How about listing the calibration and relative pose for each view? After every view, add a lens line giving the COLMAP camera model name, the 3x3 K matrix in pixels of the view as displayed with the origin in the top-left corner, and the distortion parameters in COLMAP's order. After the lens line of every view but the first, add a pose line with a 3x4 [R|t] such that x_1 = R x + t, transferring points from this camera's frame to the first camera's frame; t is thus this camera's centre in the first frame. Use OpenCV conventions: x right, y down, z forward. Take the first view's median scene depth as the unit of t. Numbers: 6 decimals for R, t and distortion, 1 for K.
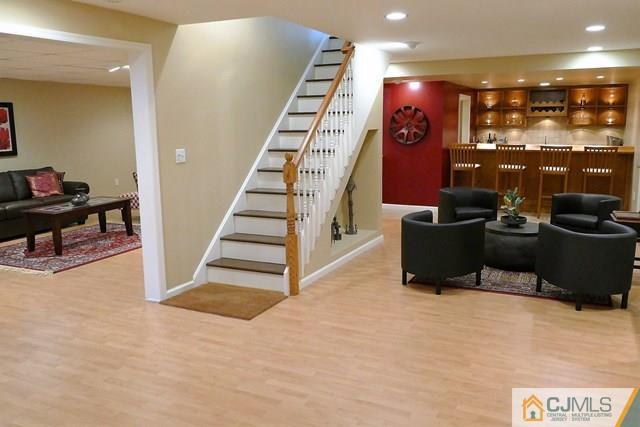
lens RADIAL K [[556.4, 0, 320.0], [0, 556.4, 213.5], [0, 0, 1]] dist [-0.001727, -0.000988]
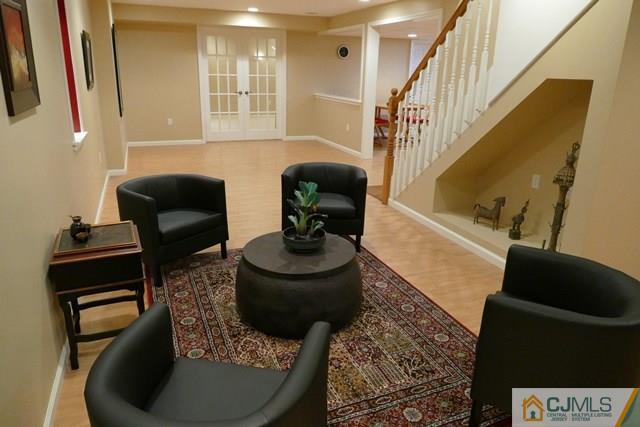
lens RADIAL K [[453.5, 0, 320.0], [0, 453.5, 213.5], [0, 0, 1]] dist [-0.001165, -0.000065]
pose [[-0.681213, 0.228310, -0.695574, 0.703068], [-0.130760, 0.896904, 0.422452, -0.228793], [0.720313, 0.378733, -0.581128, 1.350592]]
